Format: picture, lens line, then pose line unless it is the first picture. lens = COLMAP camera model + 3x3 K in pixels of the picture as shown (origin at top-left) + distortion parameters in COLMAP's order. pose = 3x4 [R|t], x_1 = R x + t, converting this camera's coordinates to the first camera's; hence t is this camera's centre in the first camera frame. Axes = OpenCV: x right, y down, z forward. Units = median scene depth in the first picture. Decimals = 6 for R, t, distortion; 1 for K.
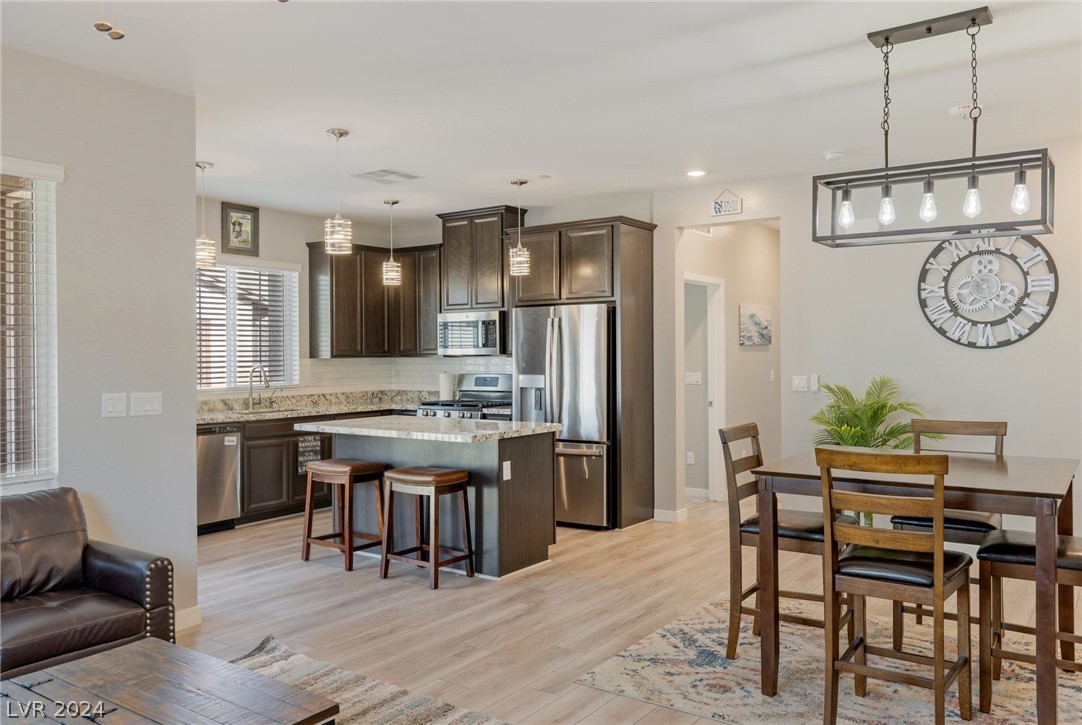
lens RADIAL K [[825.0, 0, 541.0], [0, 825.0, 362.5], [0, 0, 1]] dist [0.001968, 0.002819]
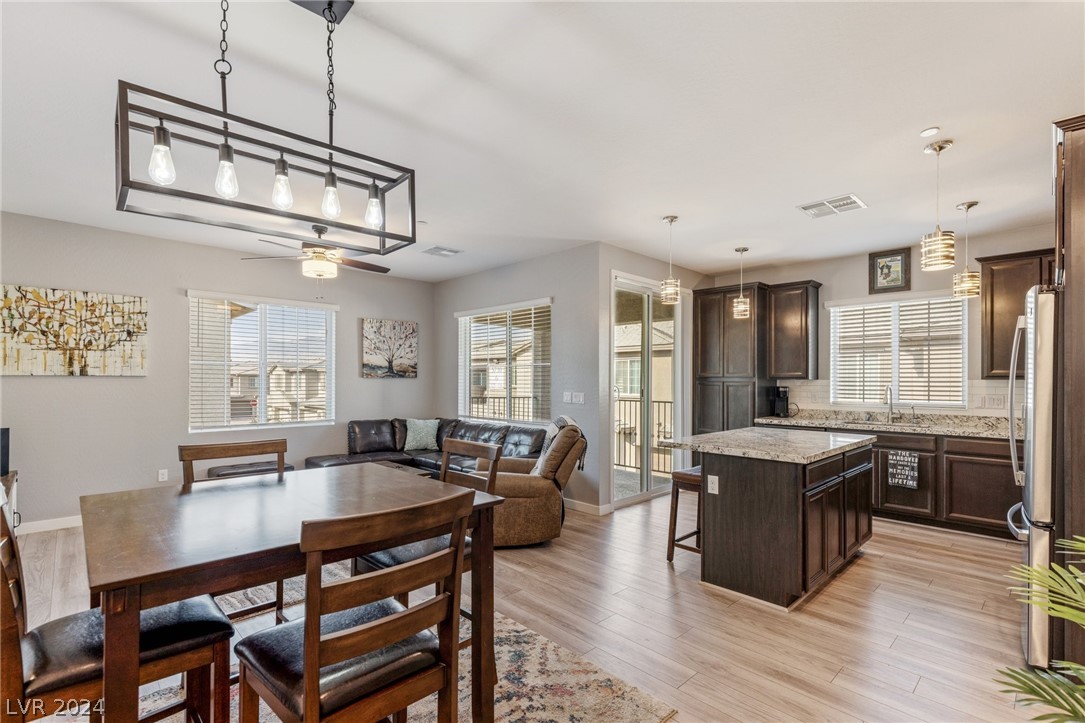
lens RADIAL K [[493.5, 0, 540.1], [0, 493.5, 378.5], [0, 0, 1]] dist [0.010110, 0.000055]
pose [[-0.186610, 0.001582, -0.982433, 0.576996], [-0.013734, 0.999897, 0.004218, -0.002515], [0.982338, 0.014280, -0.186569, 0.848149]]
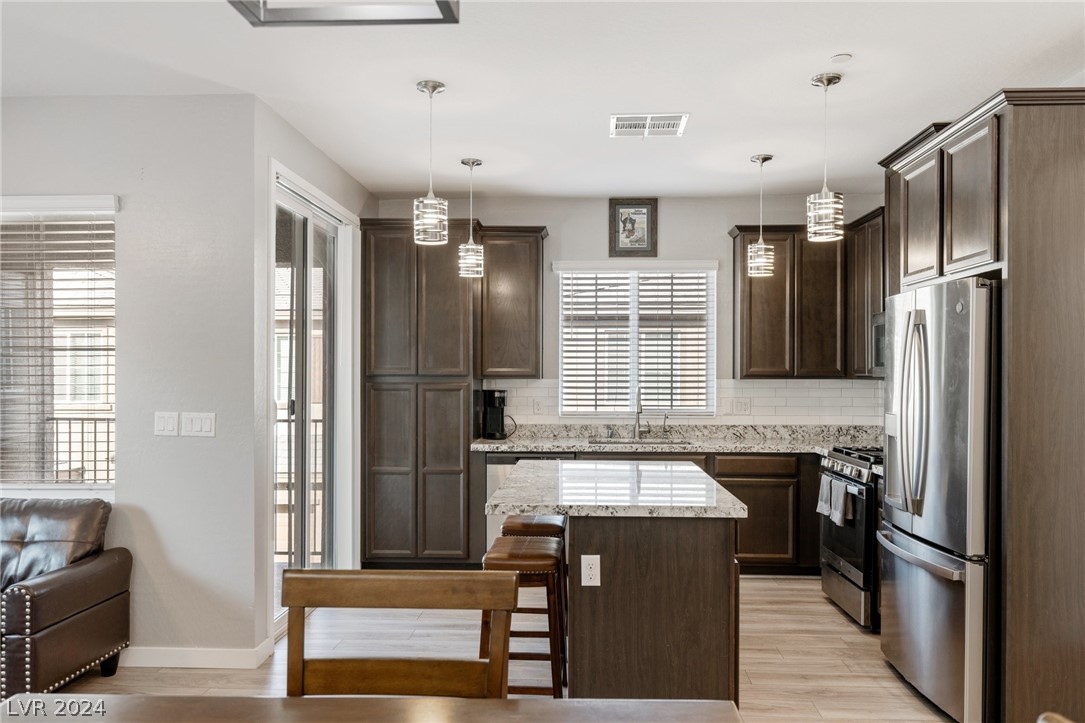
lens RADIAL K [[846.5, 0, 543.4], [0, 846.5, 370.9], [0, 0, 1]] dist [0.003609, 0.001018]
pose [[0.539665, 0.005218, -0.841864, 0.429929], [-0.014029, 0.999898, -0.002795, -0.011449], [0.841763, 0.013318, 0.539683, 0.597372]]
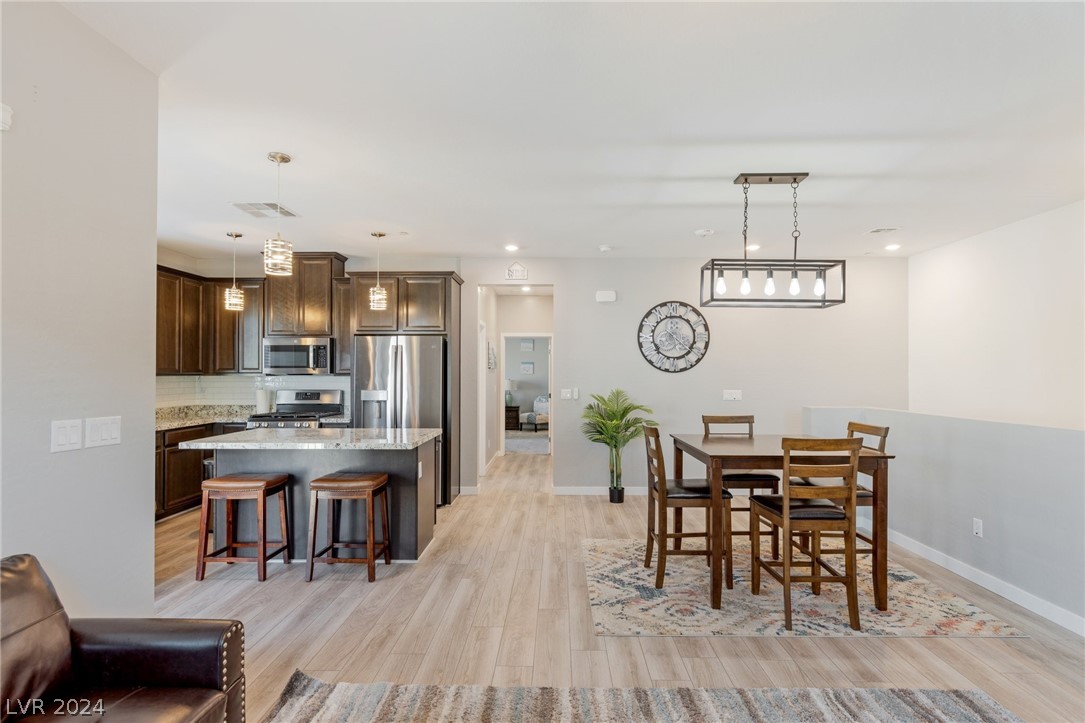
lens RADIAL K [[526.3, 0, 547.3], [0, 526.3, 373.7], [0, 0, 1]] dist [-0.000210, -0.000647]
pose [[0.823947, 0.007730, 0.566615, -0.306757], [-0.000752, 0.999921, -0.012548, -0.000395], [-0.566667, 0.009913, 0.823887, 0.243244]]
